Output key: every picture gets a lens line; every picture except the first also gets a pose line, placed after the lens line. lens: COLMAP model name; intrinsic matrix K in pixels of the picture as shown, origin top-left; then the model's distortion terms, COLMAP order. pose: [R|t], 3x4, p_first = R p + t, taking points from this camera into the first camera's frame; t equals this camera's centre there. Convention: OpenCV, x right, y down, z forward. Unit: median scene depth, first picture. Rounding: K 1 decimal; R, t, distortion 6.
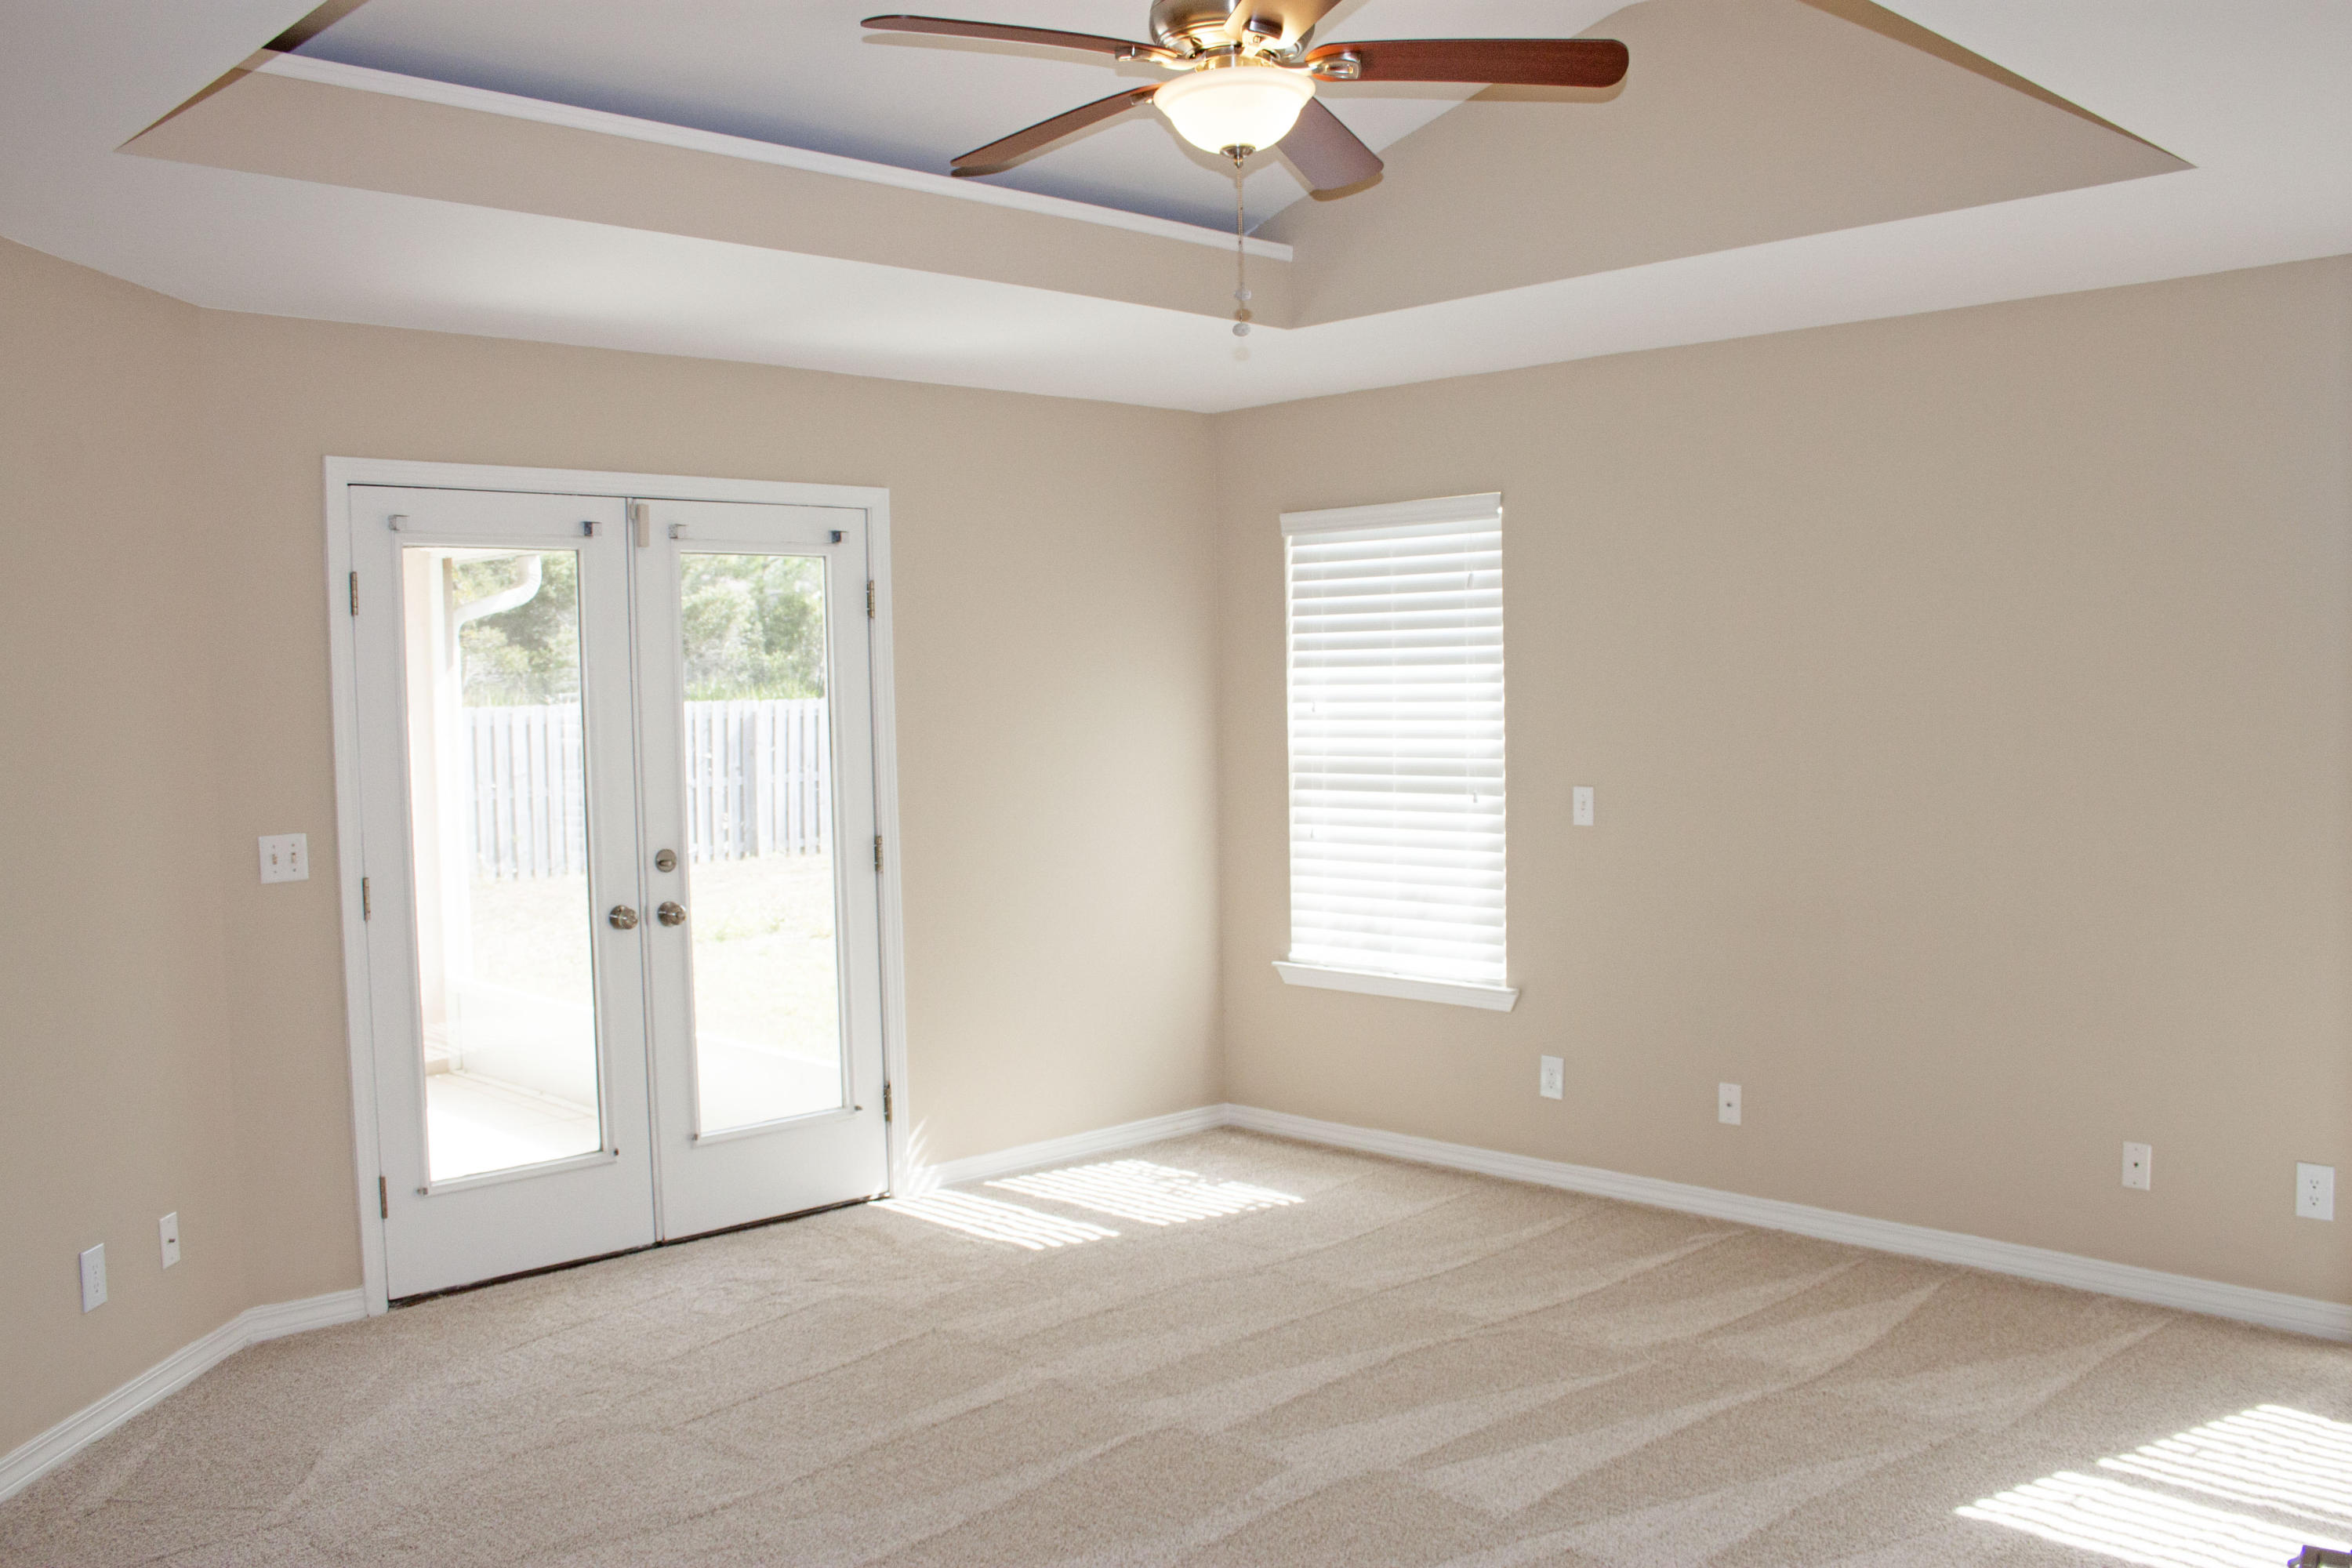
lens RADIAL K [[1980.8, 0, 1176.0], [0, 1980.8, 784.0], [0, 0, 1]] dist [-0.164278, 0.004255]
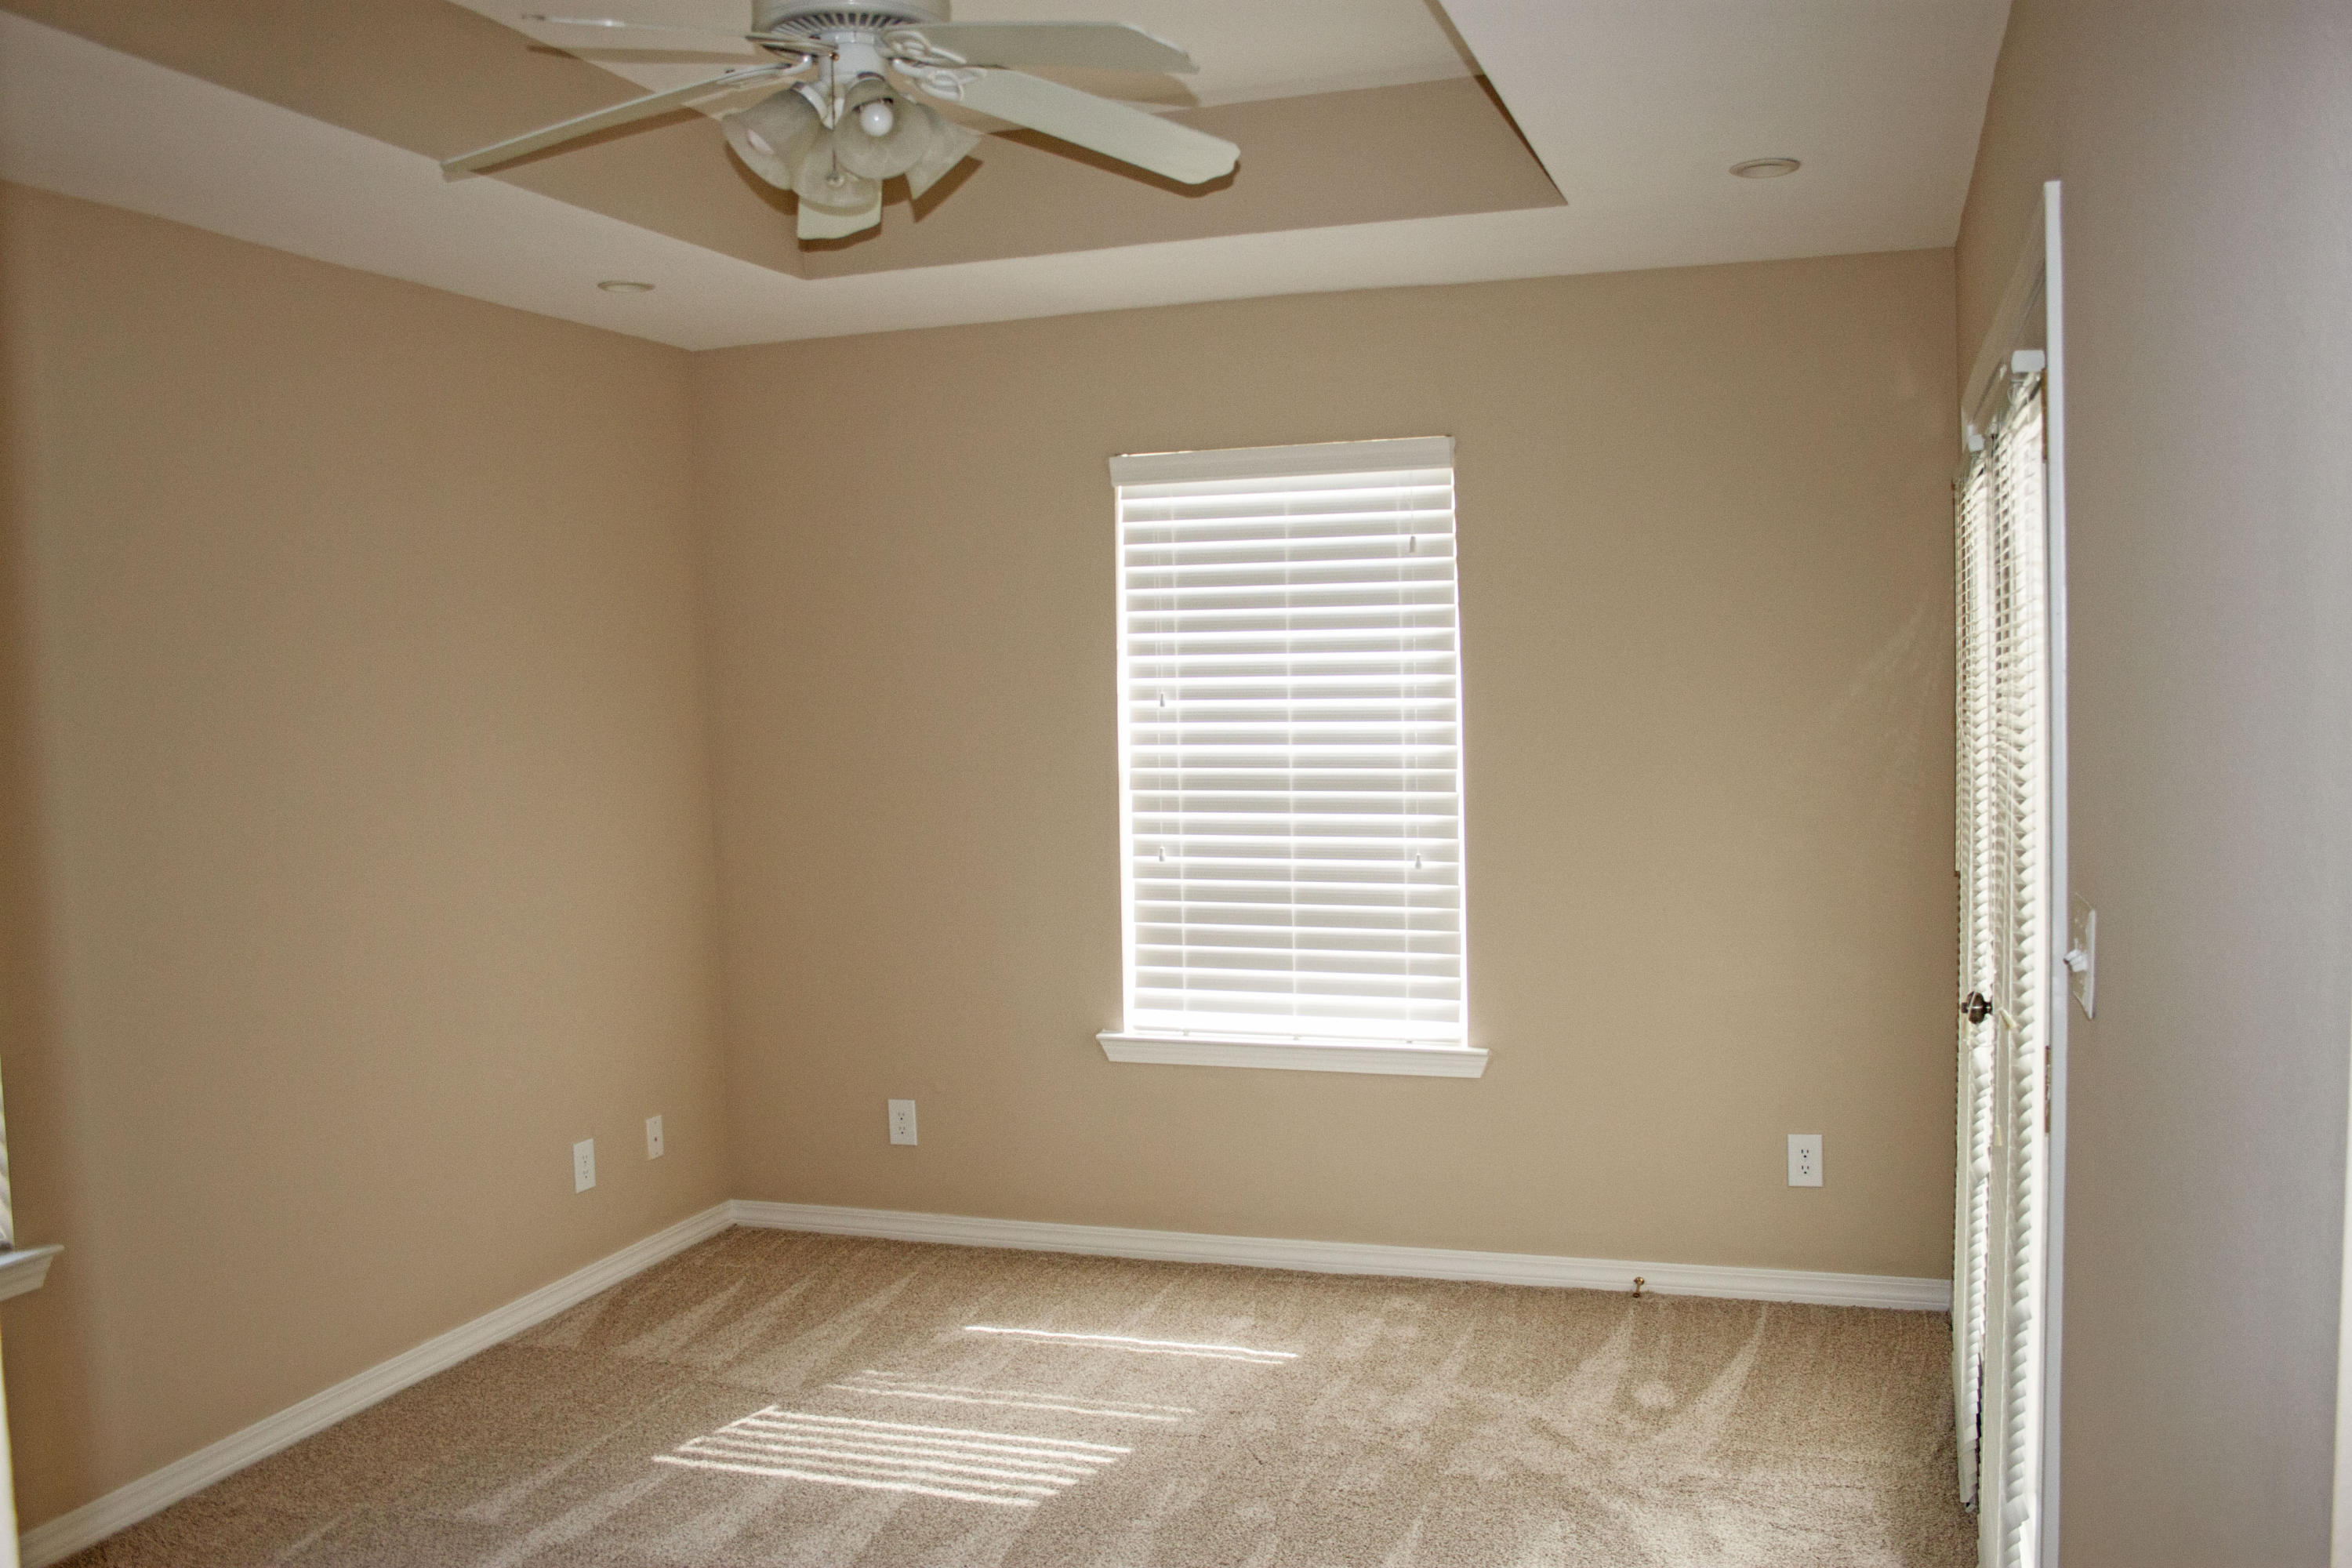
lens RADIAL K [[1980.8, 0, 1176.0], [0, 1980.8, 784.0], [0, 0, 1]] dist [-0.164278, 0.004255]
pose [[0.890548, -0.031074, 0.453826, -0.289866], [0.030605, 0.999496, 0.008380, -0.015193], [-0.453858, 0.006427, 0.891051, 0.314685]]
